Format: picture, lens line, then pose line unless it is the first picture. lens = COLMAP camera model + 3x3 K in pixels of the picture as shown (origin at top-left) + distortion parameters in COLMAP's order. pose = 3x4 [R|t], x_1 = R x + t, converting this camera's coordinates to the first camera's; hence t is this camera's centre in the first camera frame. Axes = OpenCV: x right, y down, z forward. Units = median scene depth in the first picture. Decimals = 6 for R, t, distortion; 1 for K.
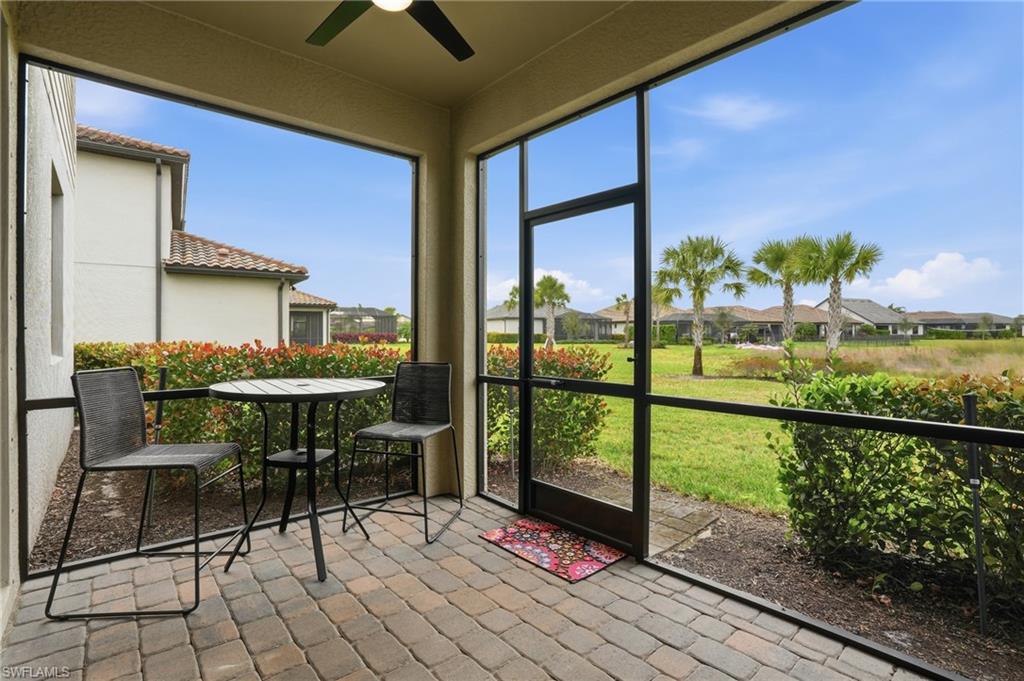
lens RADIAL K [[487.9, 0, 511.0], [0, 487.9, 330.5], [0, 0, 1]] dist [-0.010940, 0.000294]
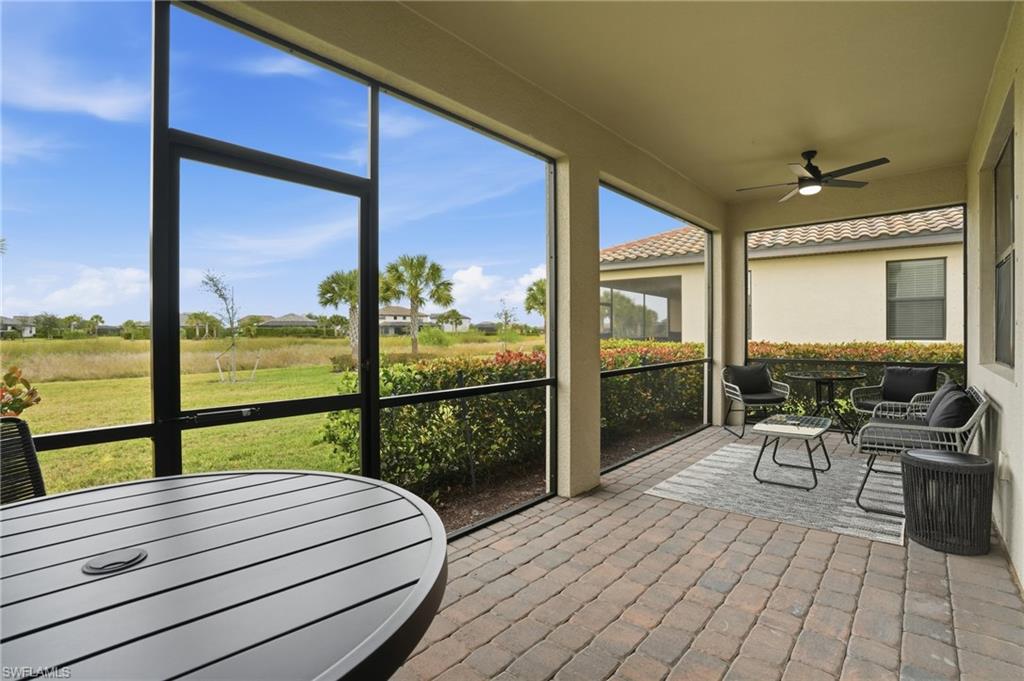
lens RADIAL K [[494.5, 0, 512.0], [0, 494.5, 340.5], [0, 0, 1]] dist [0.032612, 0.000412]
pose [[-0.108424, -0.021510, 0.993872, -0.751650], [0.003175, 0.999753, 0.021984, -0.011432], [-0.994100, 0.005539, -0.108329, 0.843107]]
